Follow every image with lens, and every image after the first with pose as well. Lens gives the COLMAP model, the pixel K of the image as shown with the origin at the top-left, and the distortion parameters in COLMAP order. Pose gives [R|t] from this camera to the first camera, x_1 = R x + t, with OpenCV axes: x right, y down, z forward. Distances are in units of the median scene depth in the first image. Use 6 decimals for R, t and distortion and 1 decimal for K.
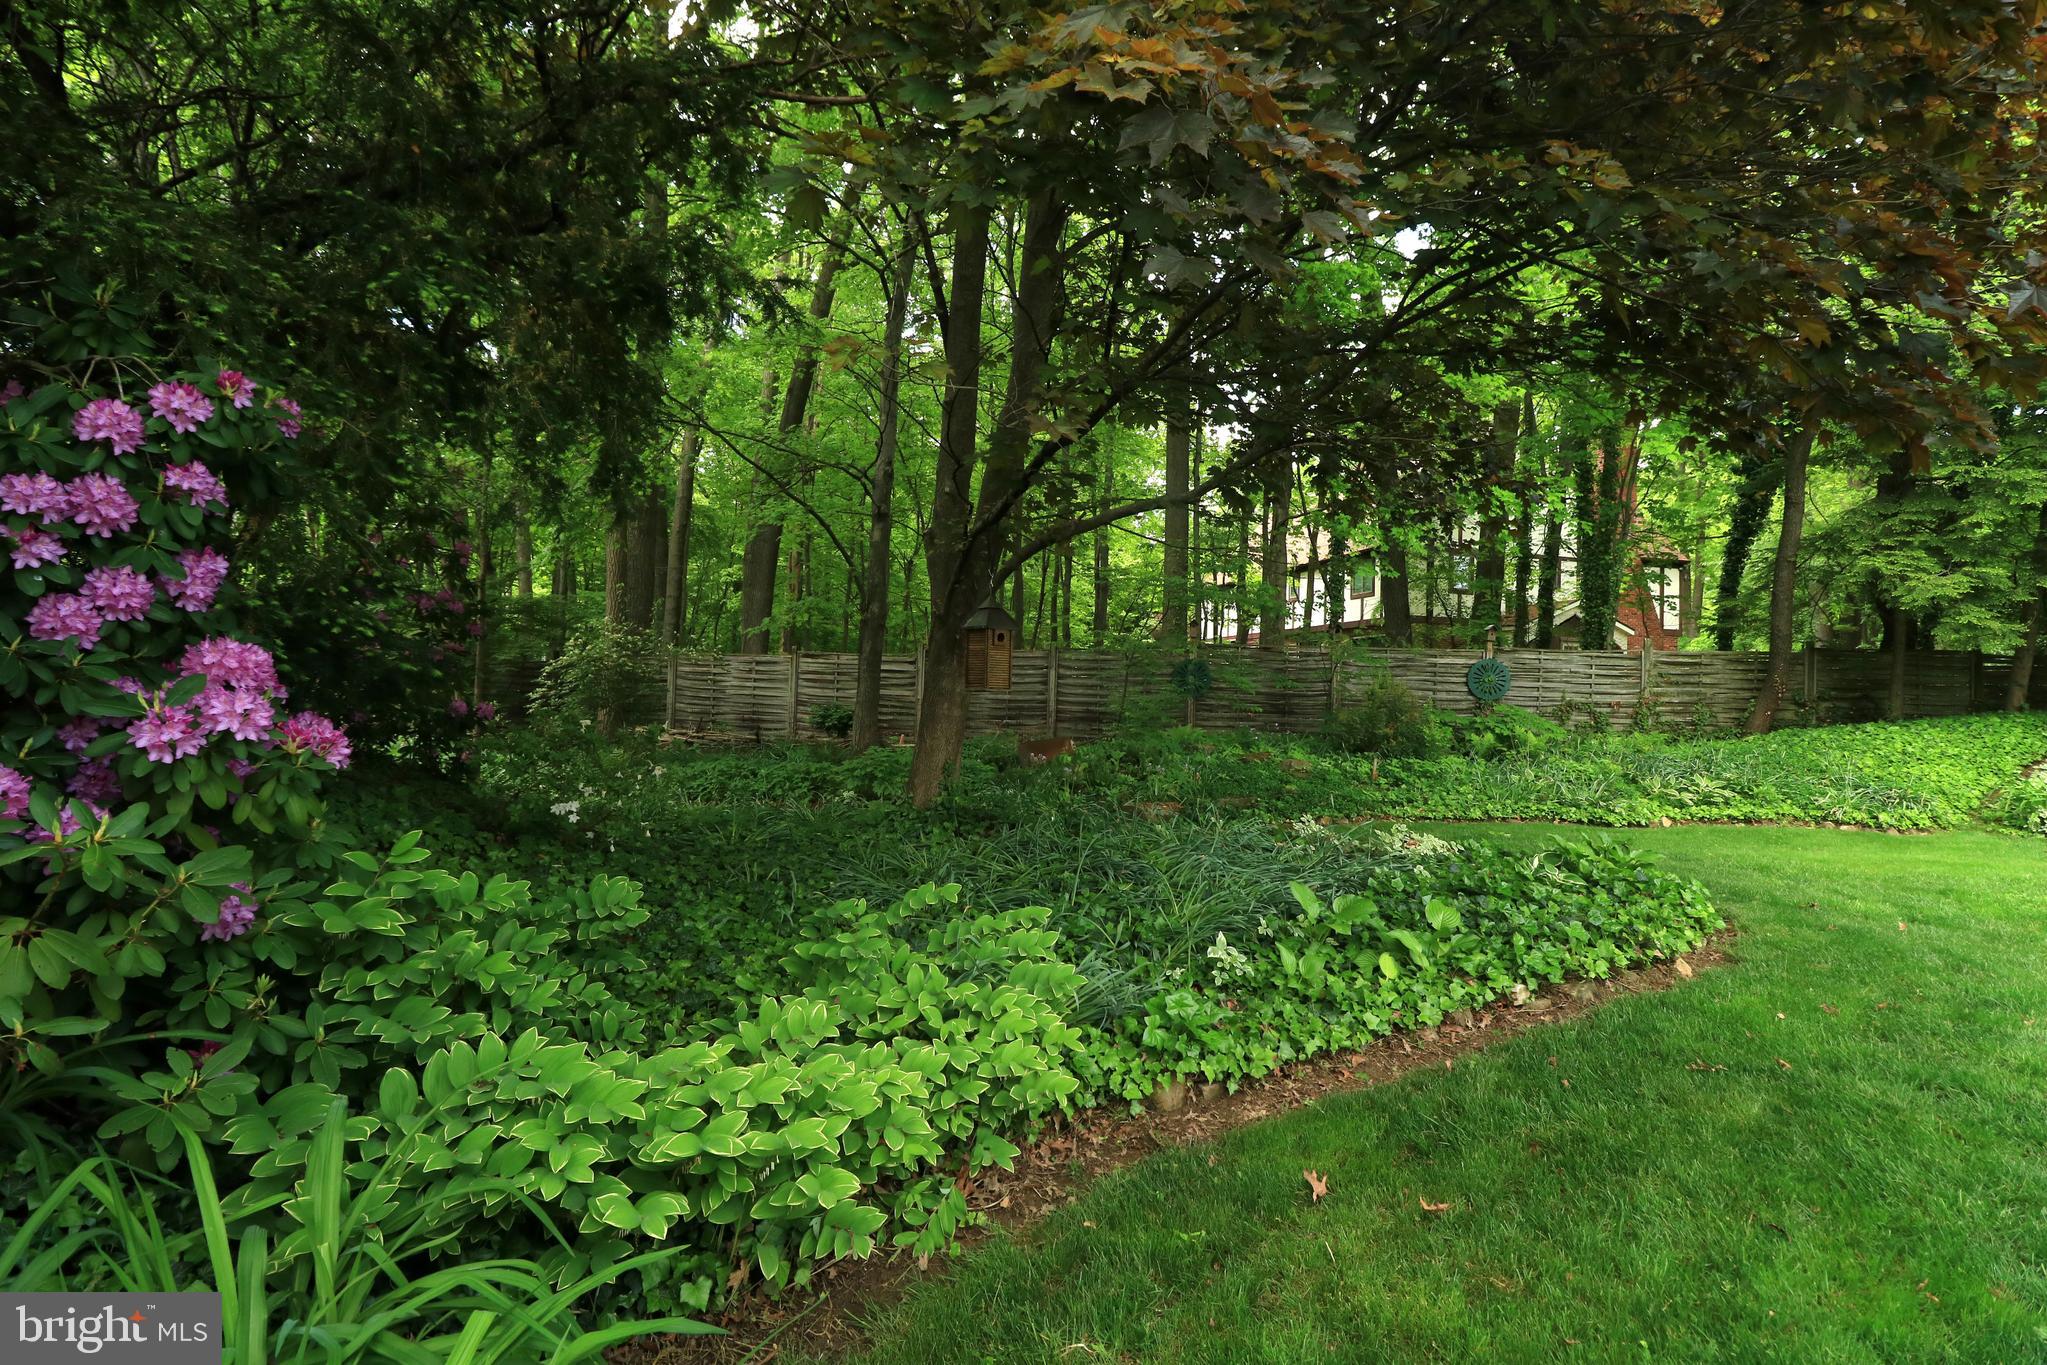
lens RADIAL K [[936.8, 0, 1009.9], [0, 936.8, 672.2], [0, 0, 1]] dist [0.000987, -0.011658]
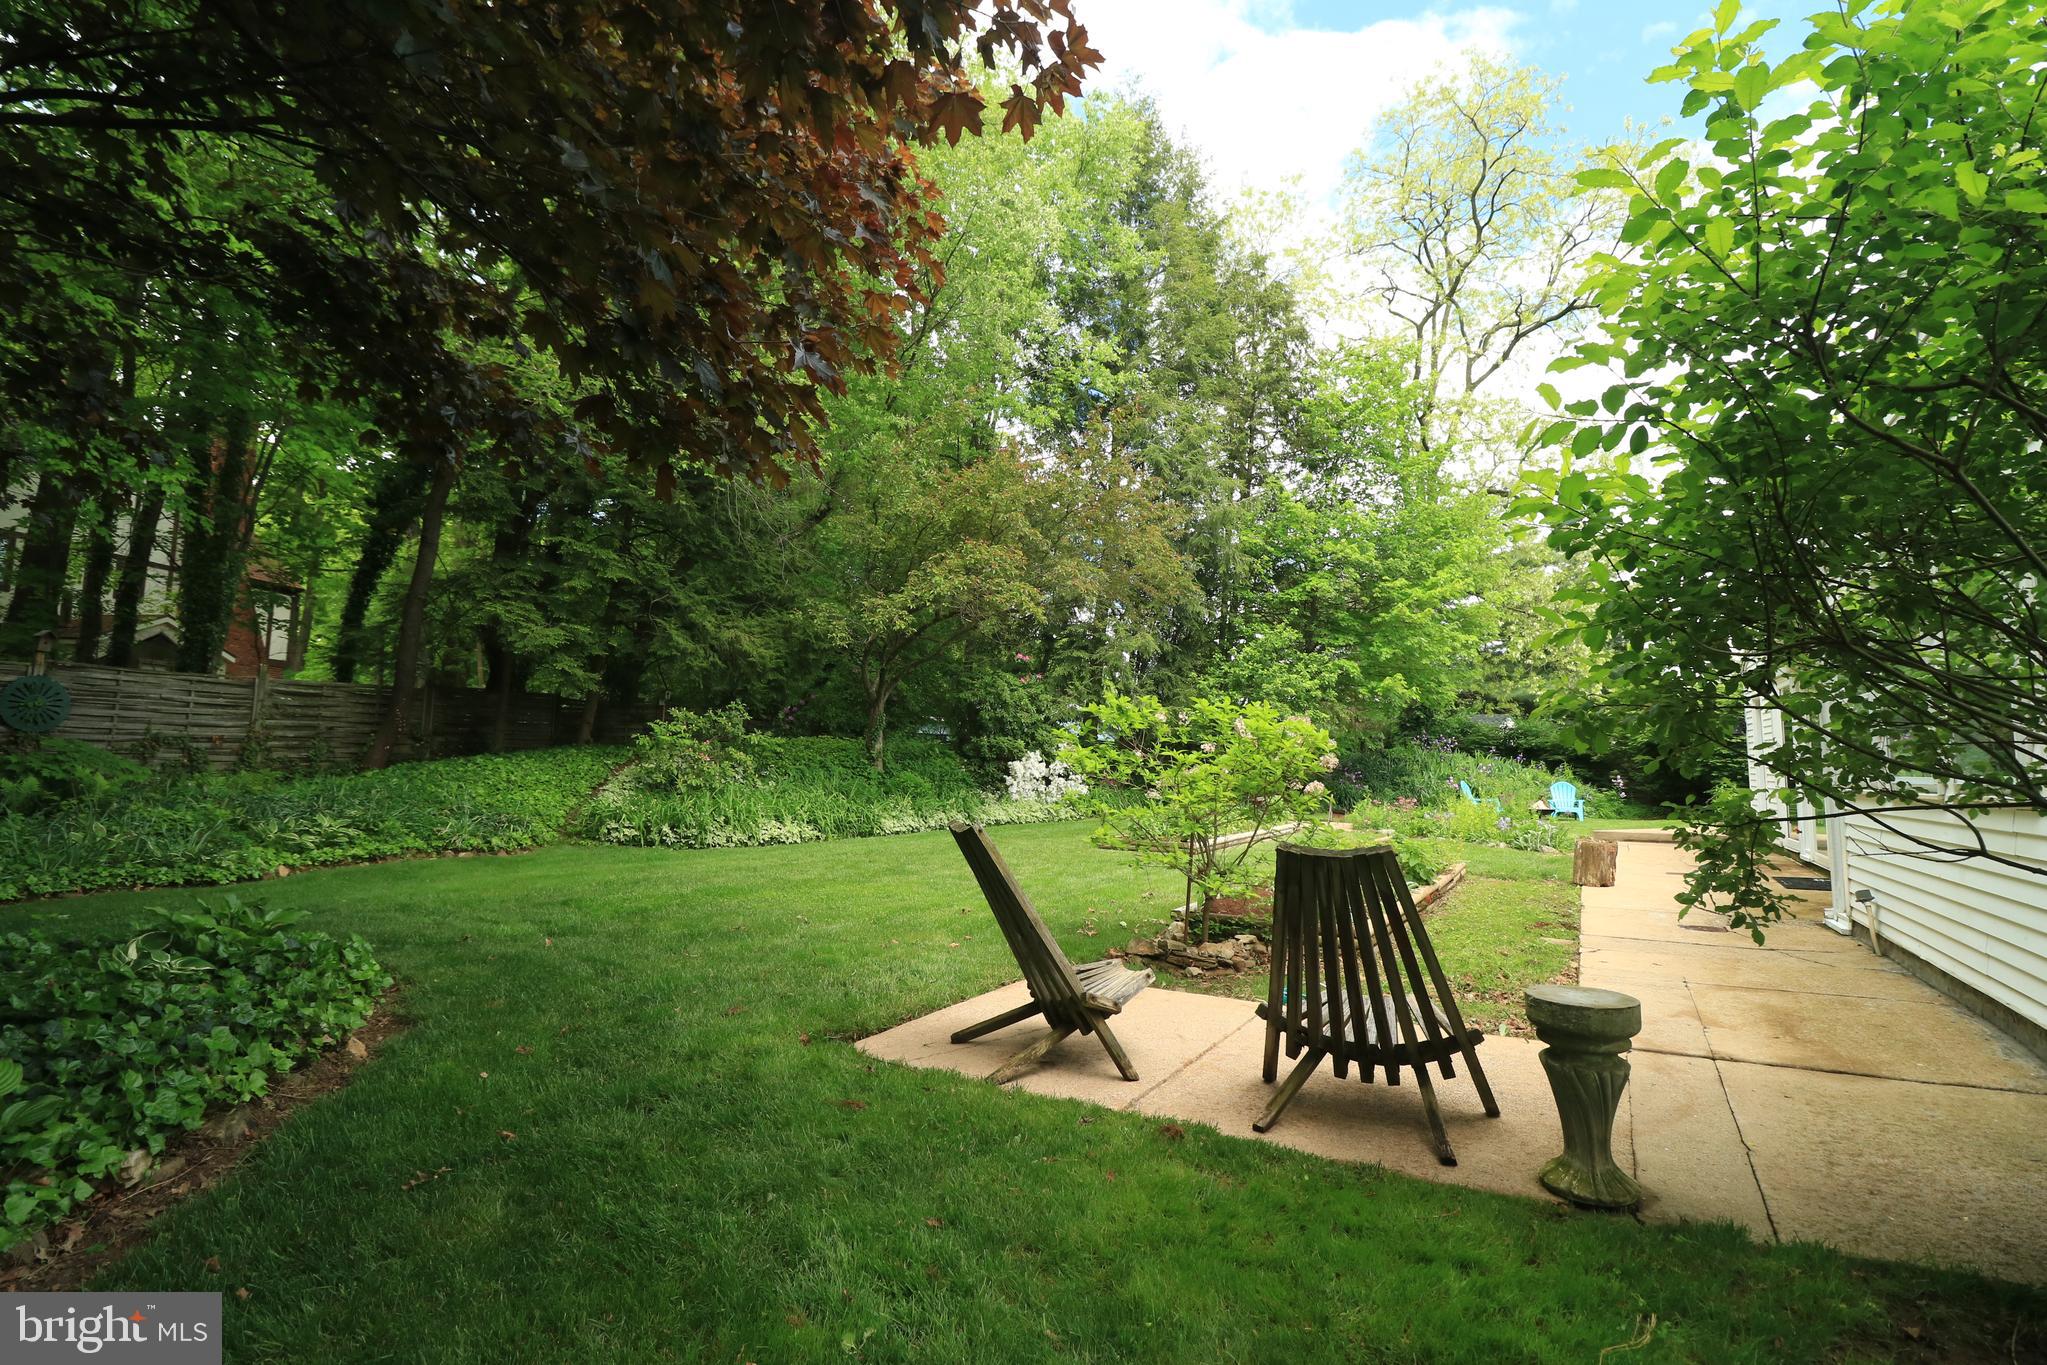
lens RADIAL K [[936.8, 0, 1009.9], [0, 936.8, 672.2], [0, 0, 1]] dist [0.000987, -0.011658]
pose [[0.267582, 0.072255, 0.960822, 0.034697], [-0.030663, 0.997318, -0.066459, 0.013244], [-0.963047, -0.011679, 0.269080, 0.125456]]
